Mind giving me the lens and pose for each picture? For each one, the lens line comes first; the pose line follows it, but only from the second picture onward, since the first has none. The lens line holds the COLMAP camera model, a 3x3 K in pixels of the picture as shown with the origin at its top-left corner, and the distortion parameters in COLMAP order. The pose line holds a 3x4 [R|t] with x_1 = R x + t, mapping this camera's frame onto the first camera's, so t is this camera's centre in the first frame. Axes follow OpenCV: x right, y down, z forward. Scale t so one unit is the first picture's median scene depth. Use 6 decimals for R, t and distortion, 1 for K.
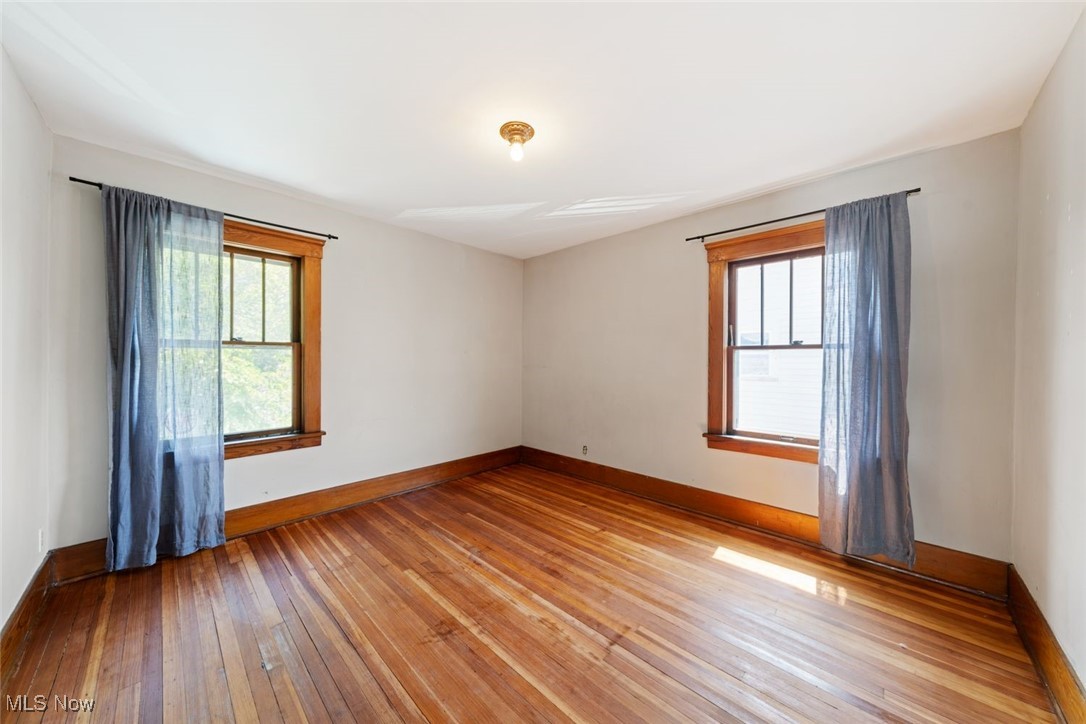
lens RADIAL K [[369.7, 0, 543.0], [0, 369.7, 362.0], [0, 0, 1]] dist [-0.000459, -0.000037]
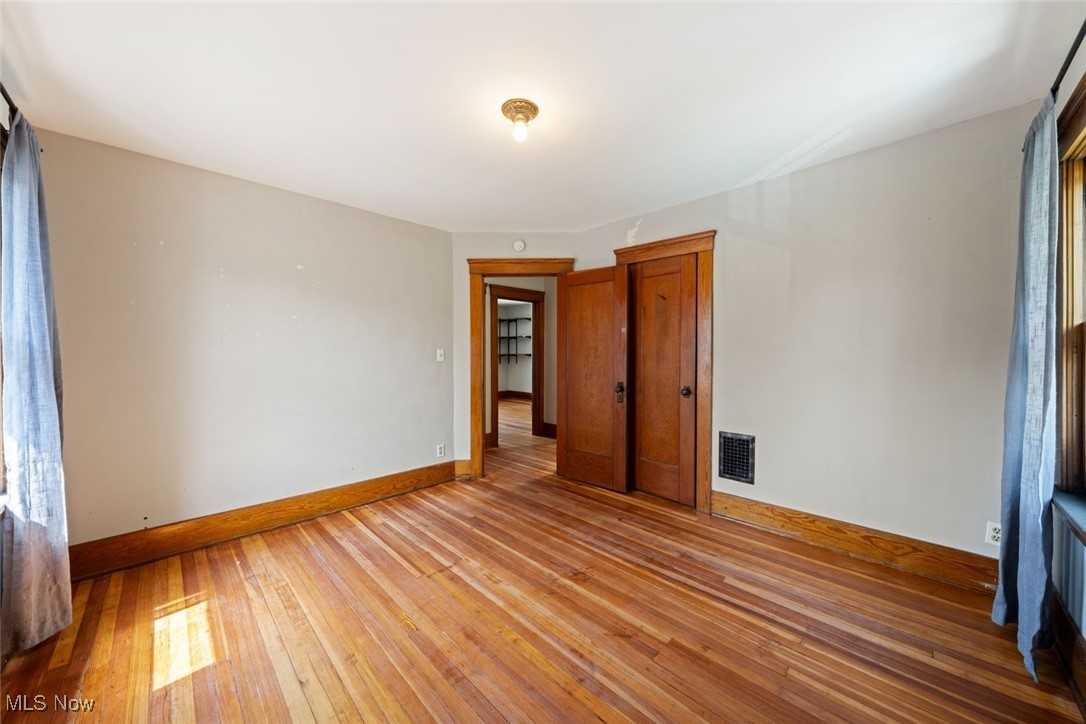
lens RADIAL K [[386.2, 0, 543.0], [0, 386.2, 362.0], [0, 0, 1]] dist [-0.000336, -0.000035]
pose [[-0.999600, -0.003157, 0.028091, -0.157244], [-0.002234, 0.999459, 0.032828, -0.017414], [-0.028179, 0.032752, -0.999066, 1.994155]]
